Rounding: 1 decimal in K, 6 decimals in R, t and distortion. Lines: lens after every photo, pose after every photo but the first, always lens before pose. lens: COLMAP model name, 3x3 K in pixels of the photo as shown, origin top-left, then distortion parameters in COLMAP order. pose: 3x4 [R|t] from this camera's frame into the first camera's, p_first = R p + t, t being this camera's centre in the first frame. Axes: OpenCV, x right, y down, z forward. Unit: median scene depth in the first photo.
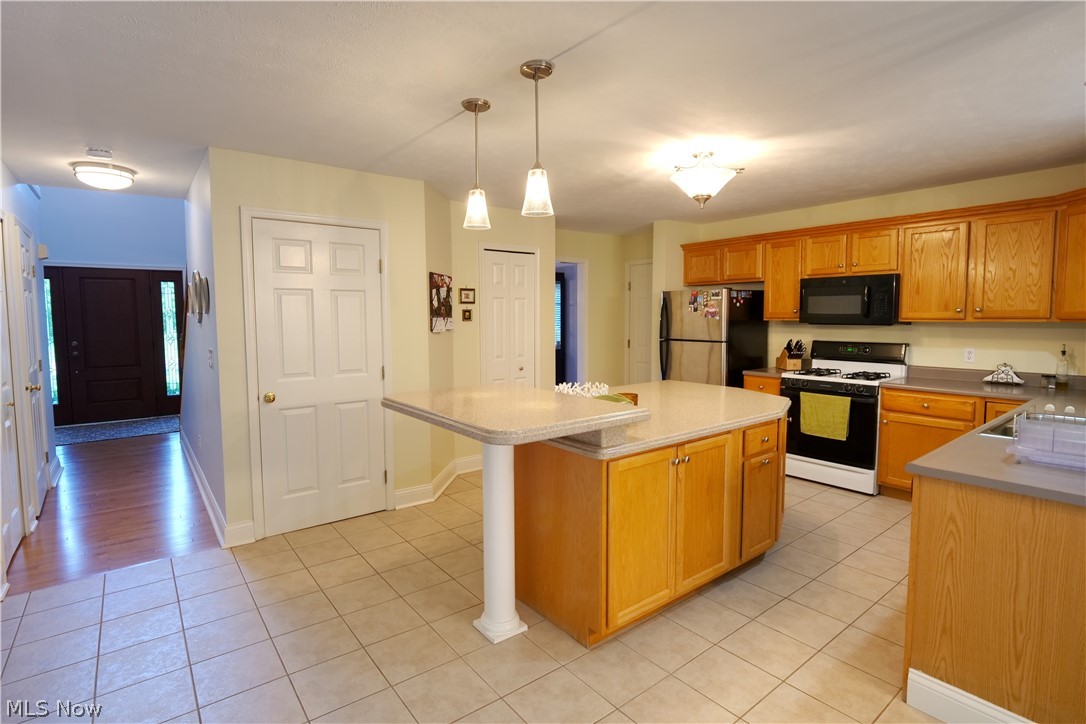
lens RADIAL K [[529.0, 0, 530.8], [0, 529.0, 352.0], [0, 0, 1]] dist [-0.018532, 0.000104]
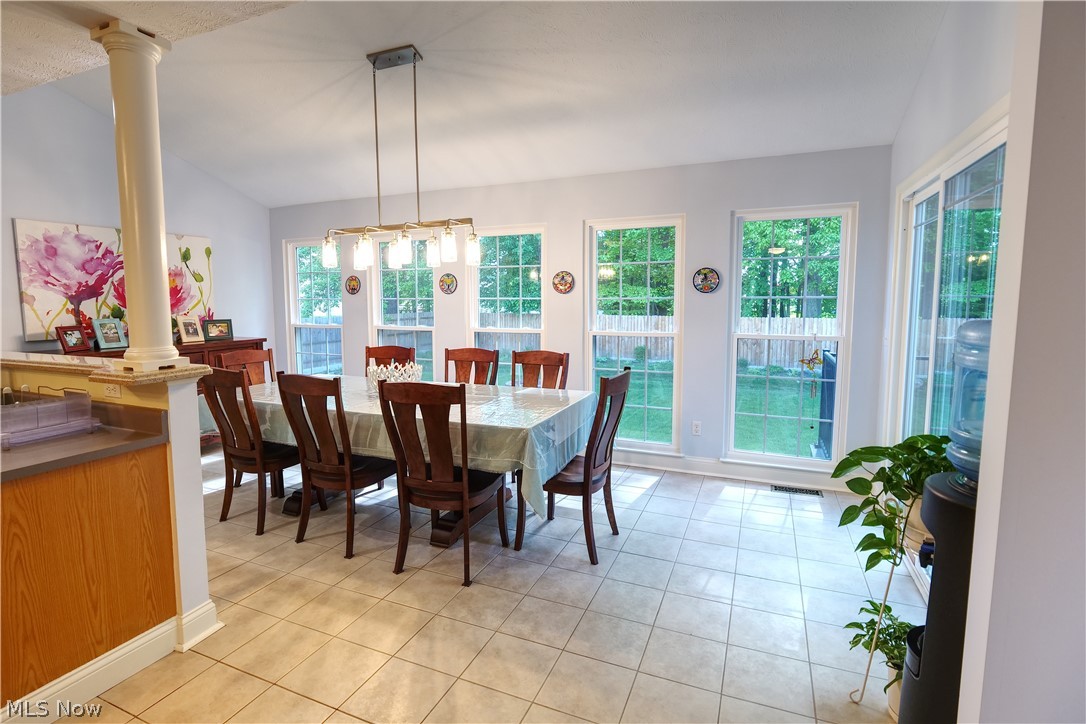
lens RADIAL K [[527.4, 0, 534.6], [0, 527.4, 351.8], [0, 0, 1]] dist [-0.012945, 0.000178]
pose [[-0.487511, -0.080329, 0.869414, -0.194736], [0.066609, 0.989435, 0.128768, -0.016317], [-0.870572, 0.120686, -0.477010, 0.271600]]
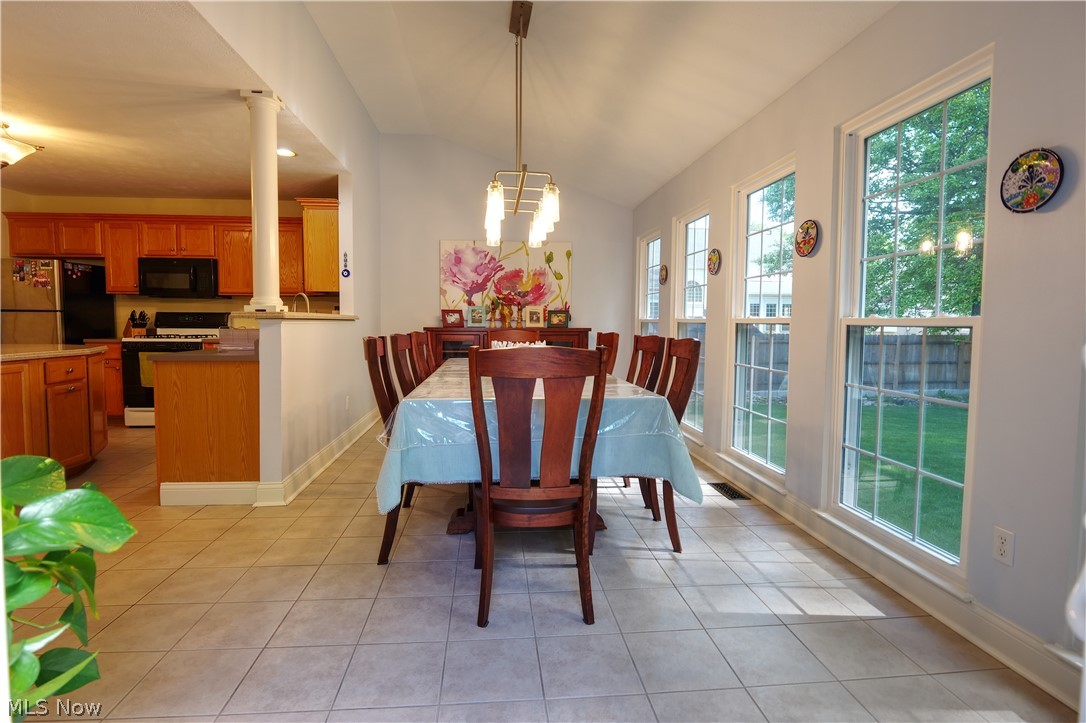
lens RADIAL K [[527.4, 0, 534.6], [0, 527.4, 351.3], [0, 0, 1]] dist [-0.012945, 0.000178]
pose [[0.531912, -0.037953, 0.845949, -0.008081], [0.047088, 0.998775, 0.015202, 0.110394], [-0.845489, 0.031748, 0.533047, -0.419840]]
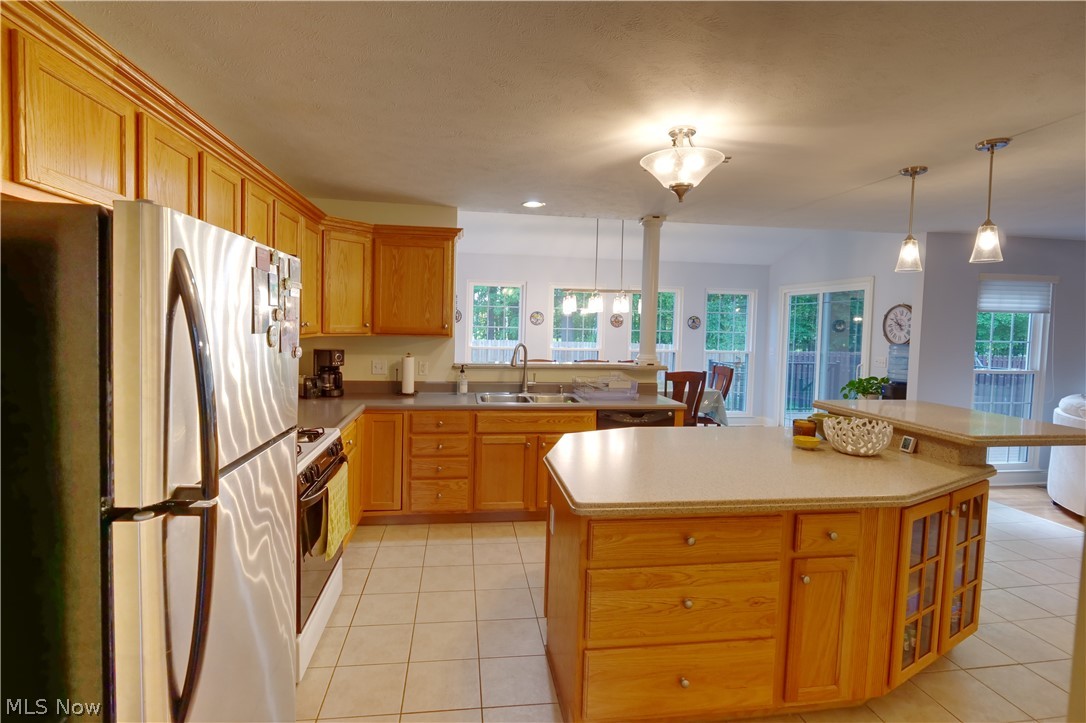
lens RADIAL K [[527.4, 0, 534.6], [0, 527.4, 351.3], [0, 0, 1]] dist [-0.012945, 0.000178]
pose [[-0.871771, -0.039609, 0.488310, 0.104353], [0.015907, 0.993912, 0.109019, -0.119099], [-0.489655, 0.102807, -0.865834, 1.495631]]
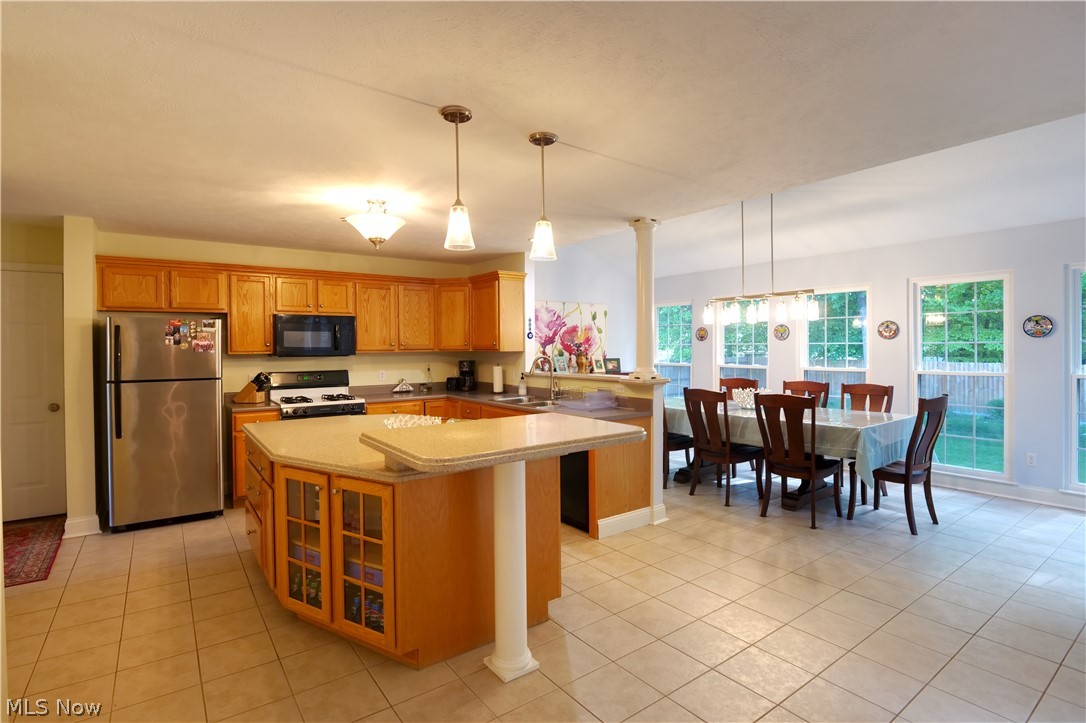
lens RADIAL K [[527.4, 0, 534.6], [0, 527.4, 351.3], [0, 0, 1]] dist [-0.012945, 0.000178]
pose [[0.029881, -0.004850, 0.999542, -0.635020], [0.076397, 0.997074, 0.002554, -0.033231], [-0.996630, 0.076286, 0.030164, 0.548548]]
